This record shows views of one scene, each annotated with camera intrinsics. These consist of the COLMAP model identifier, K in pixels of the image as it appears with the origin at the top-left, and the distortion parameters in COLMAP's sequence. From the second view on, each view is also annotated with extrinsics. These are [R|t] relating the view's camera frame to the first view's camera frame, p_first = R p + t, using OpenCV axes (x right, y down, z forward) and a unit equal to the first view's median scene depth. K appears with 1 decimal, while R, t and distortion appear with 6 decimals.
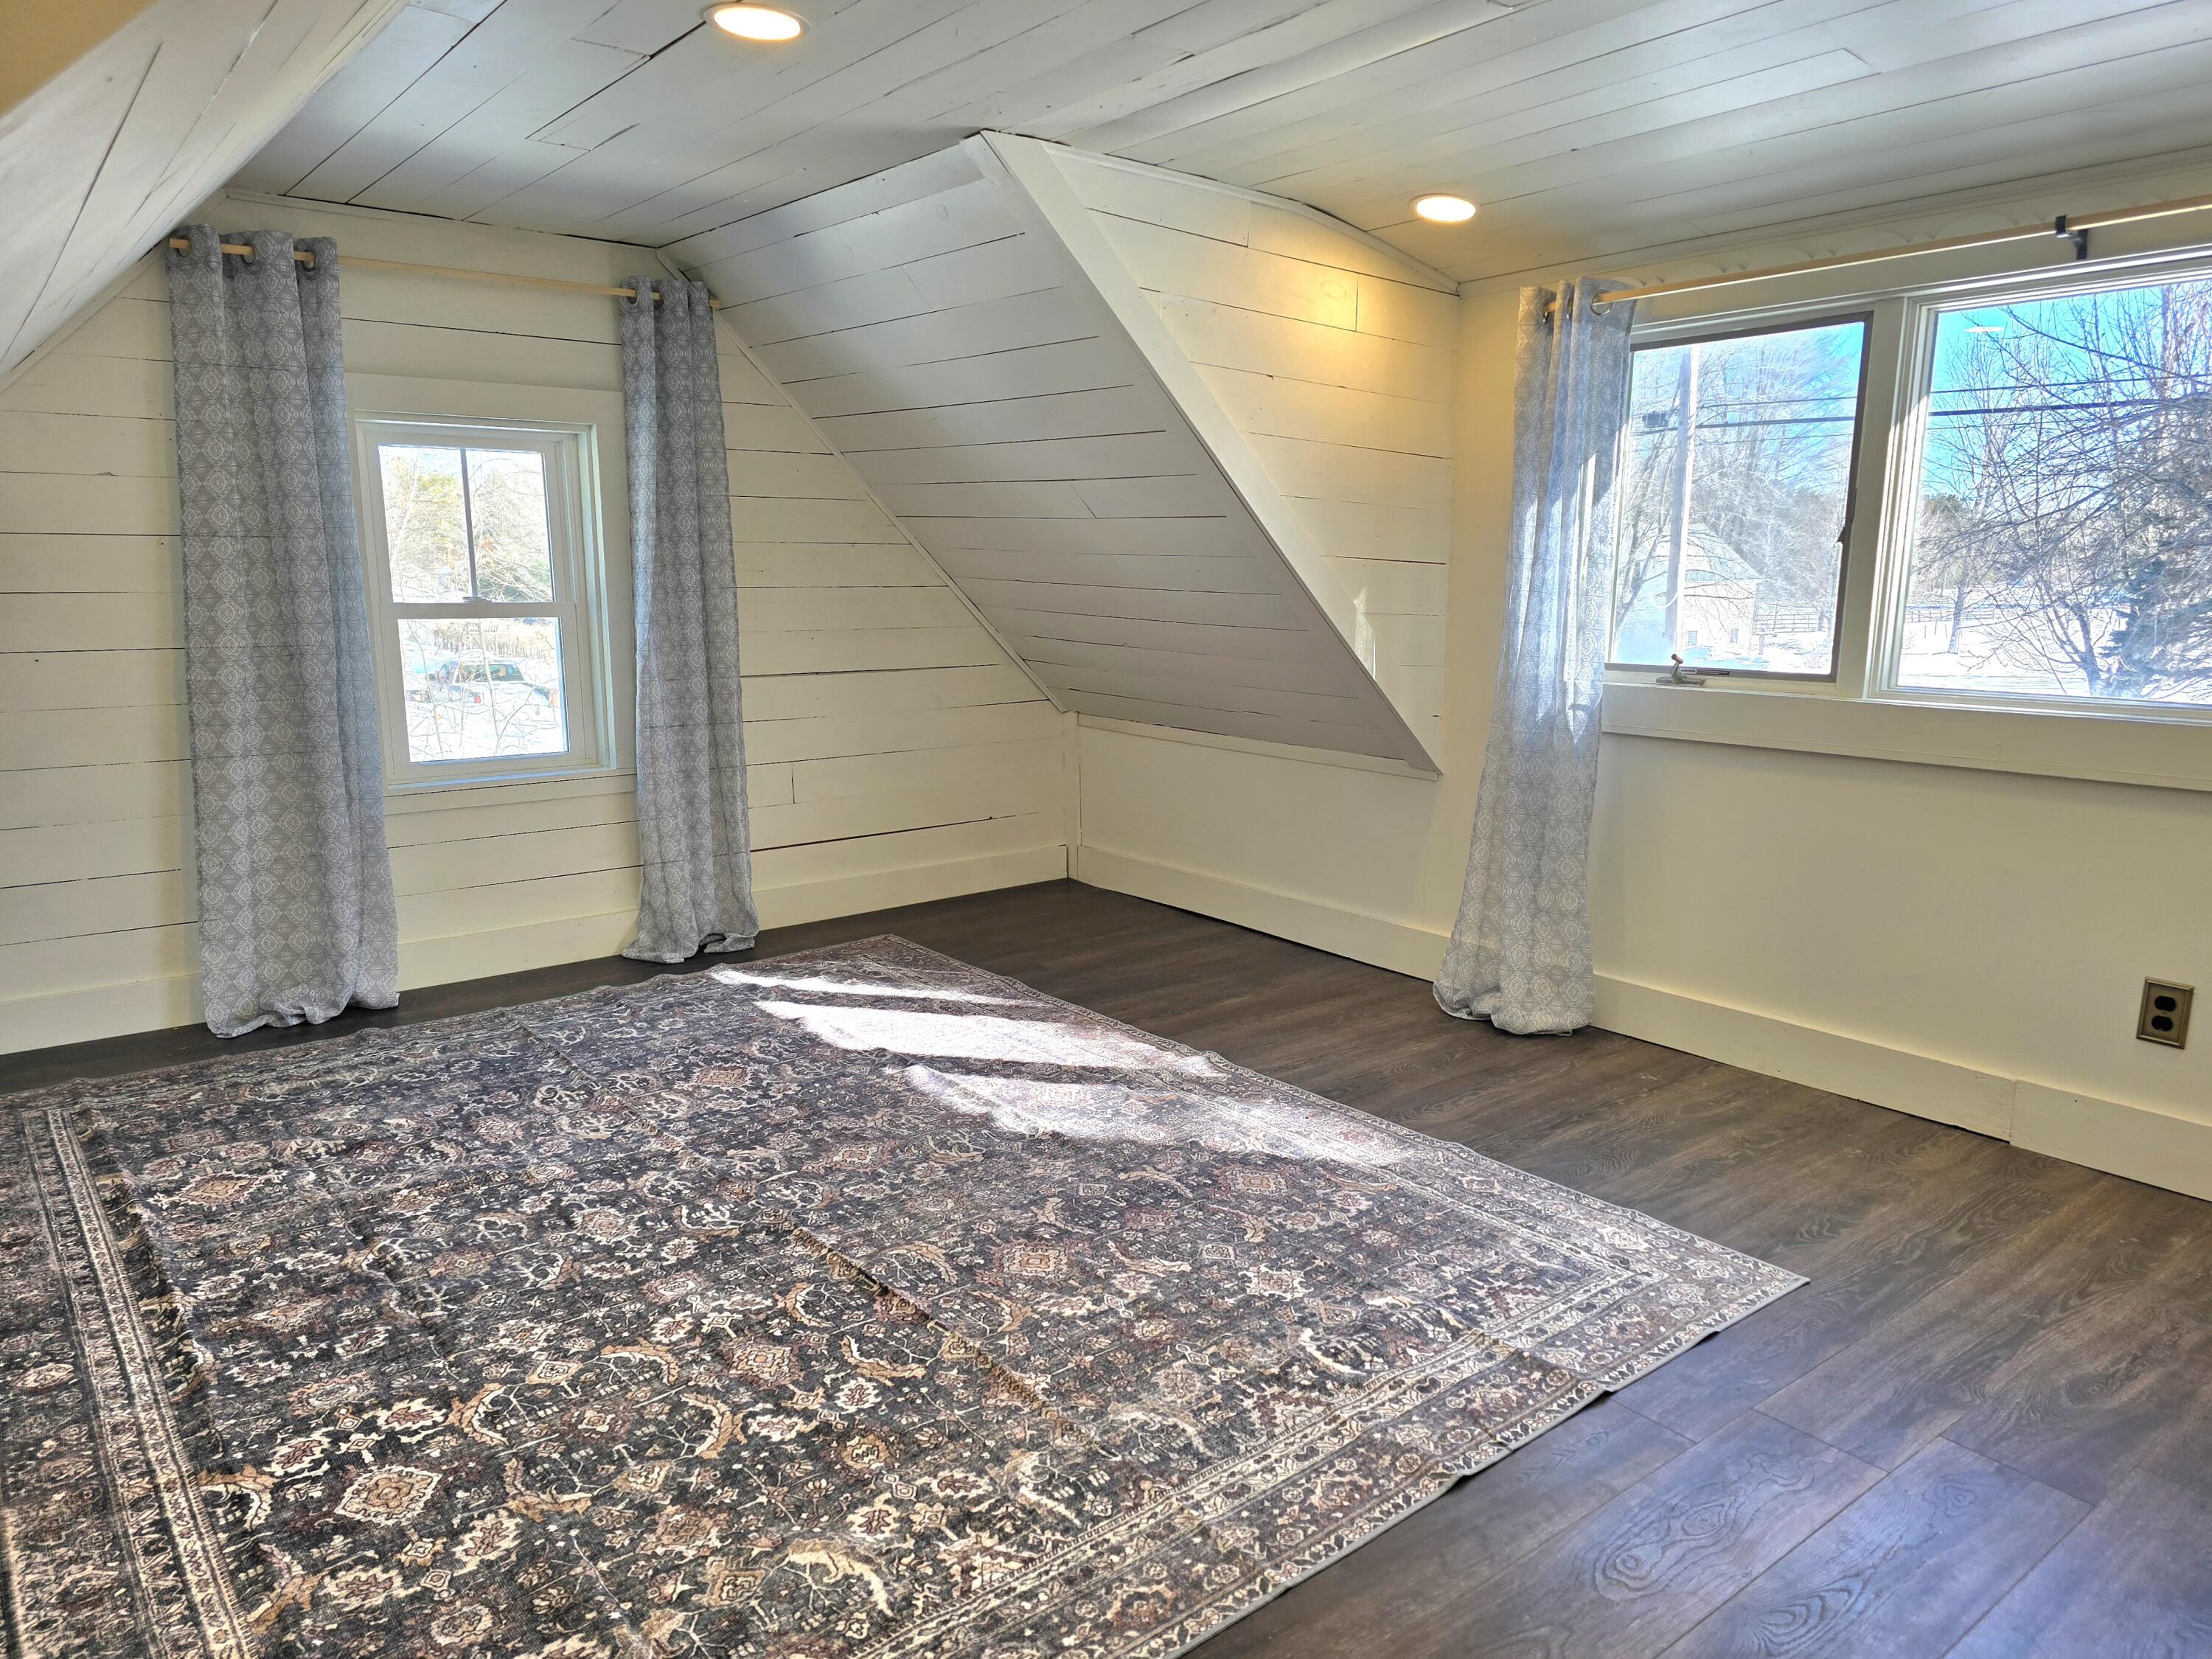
lens RADIAL K [[1472.3, 0, 1095.8], [0, 1472.3, 838.1], [0, 0, 1]] dist [0.046807, -0.017442]
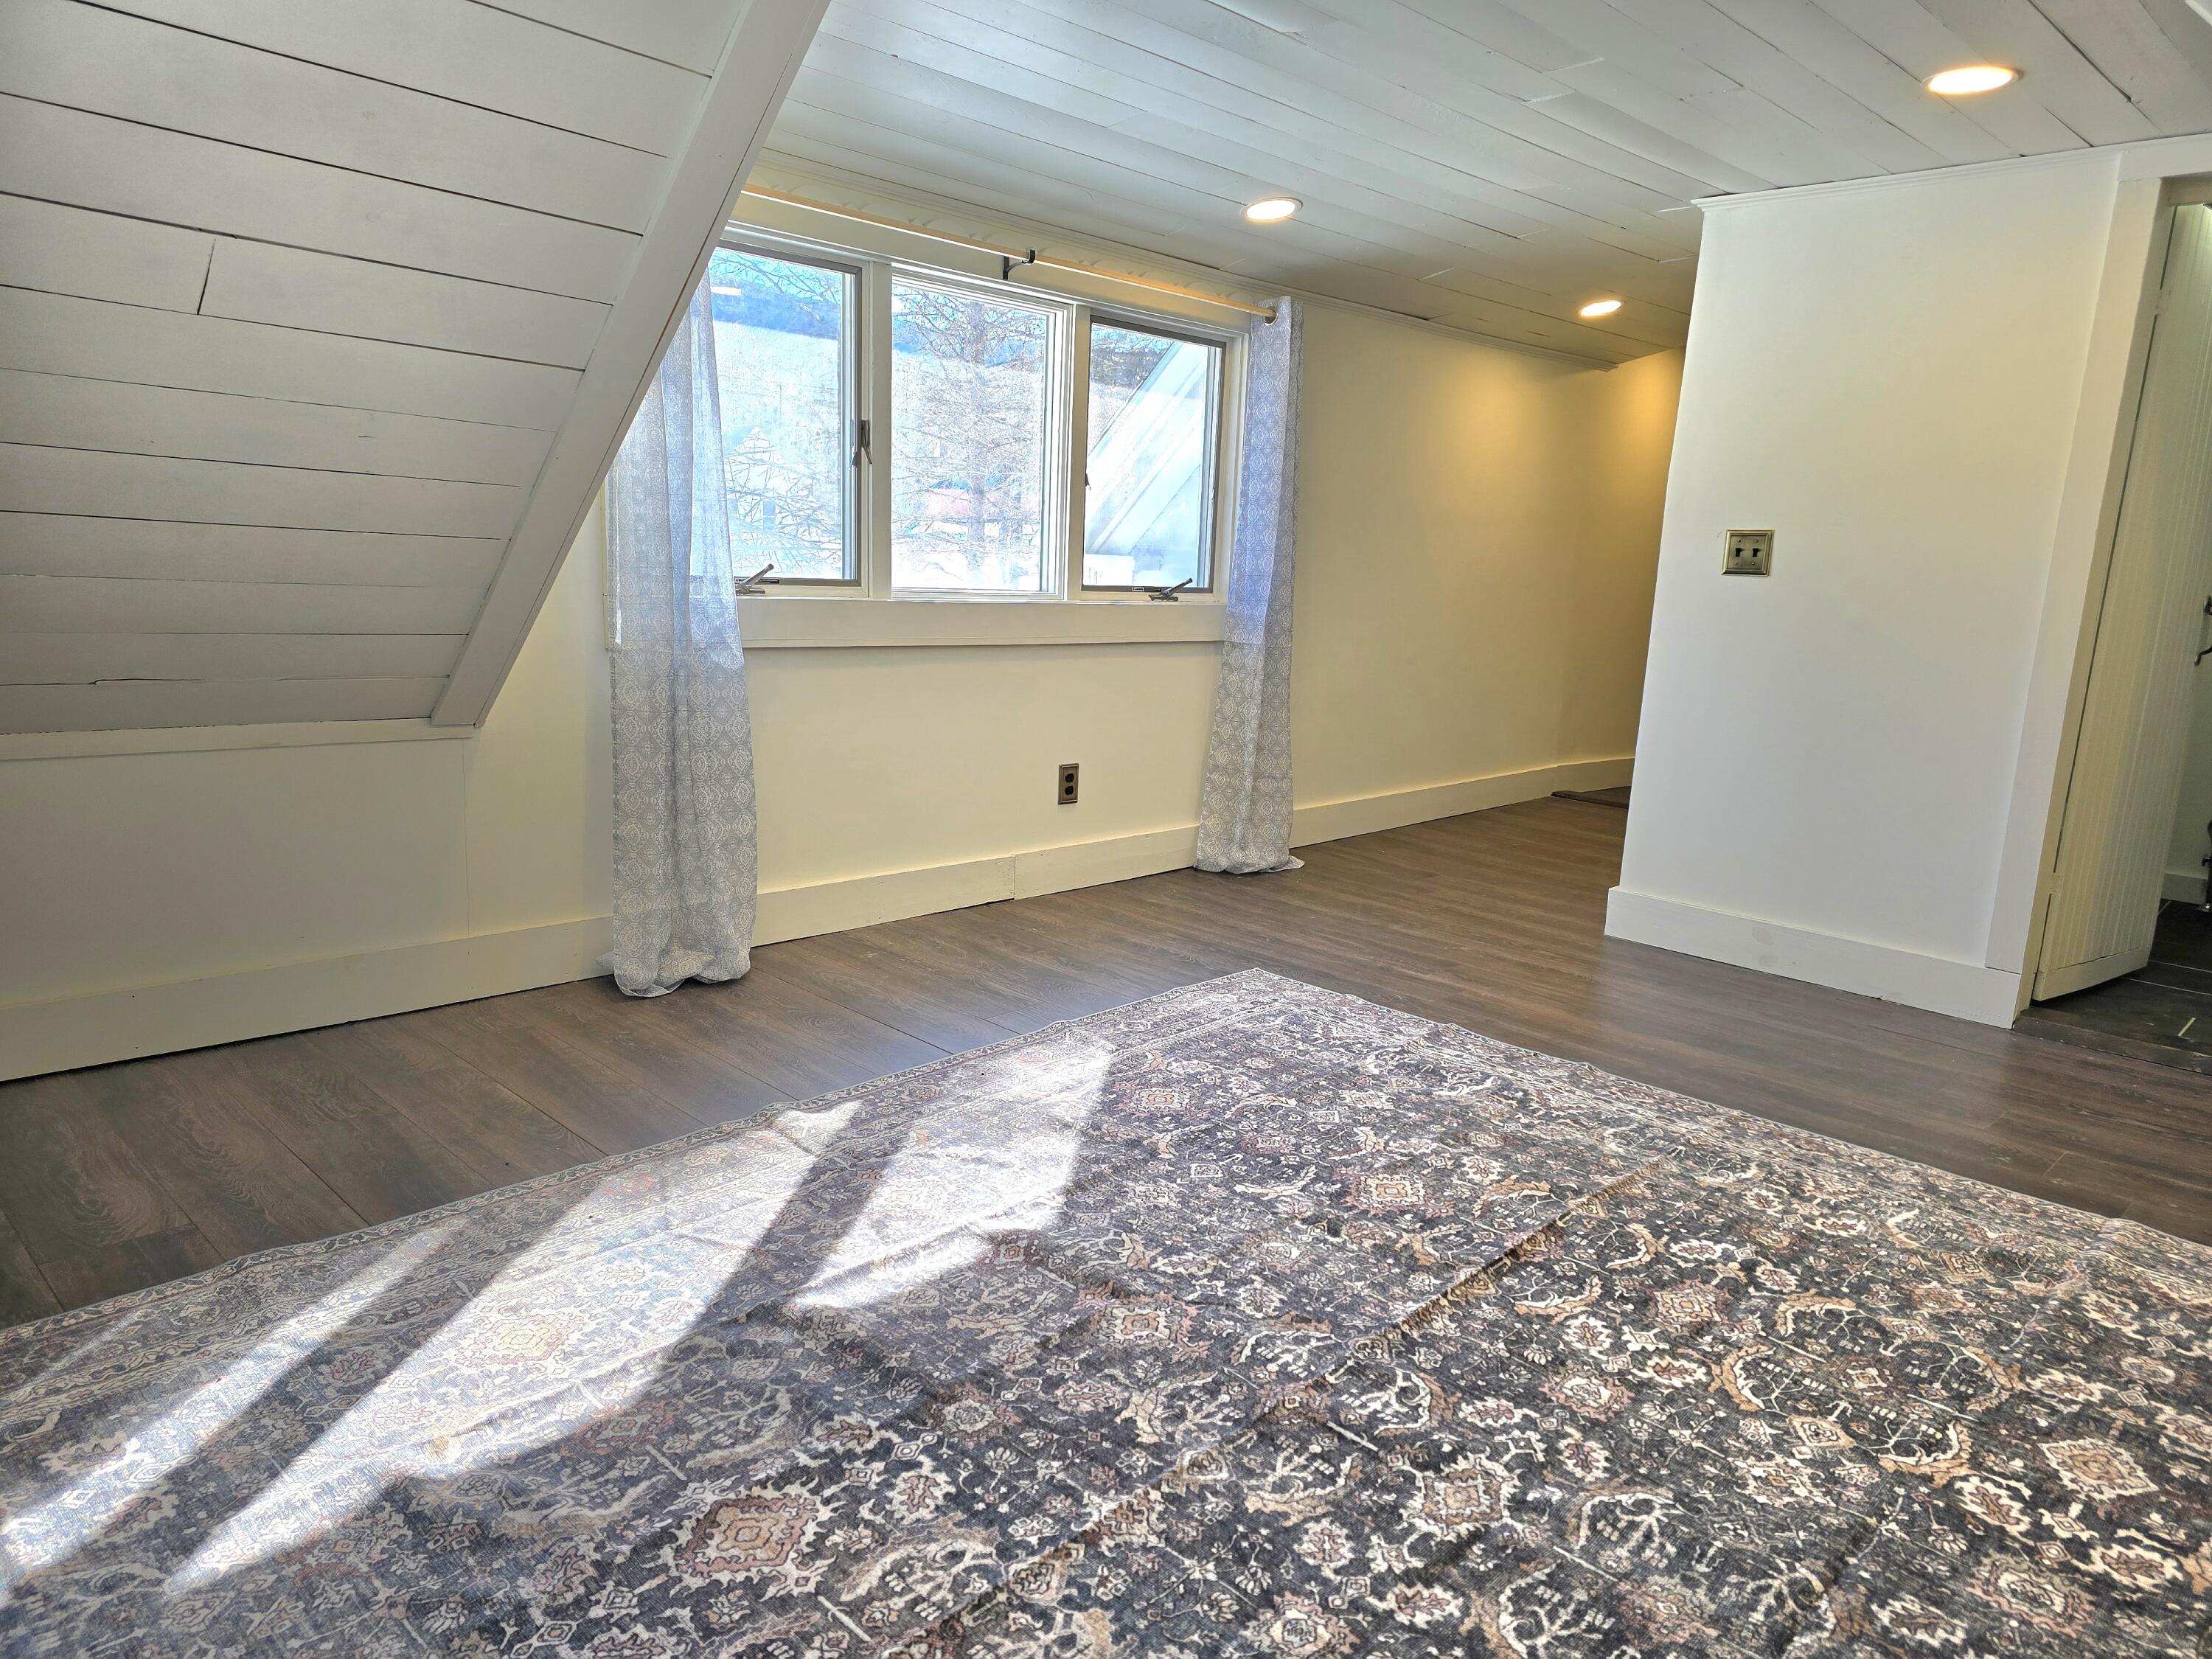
lens RADIAL K [[1472.3, 0, 1088.9], [0, 1472.3, 823.1], [0, 0, 1]] dist [0.046807, -0.017442]
pose [[-0.123233, -0.198695, 0.972283, -1.030184], [0.132761, 0.967643, 0.214573, -0.219567], [-0.983457, 0.155524, -0.092866, 1.363008]]
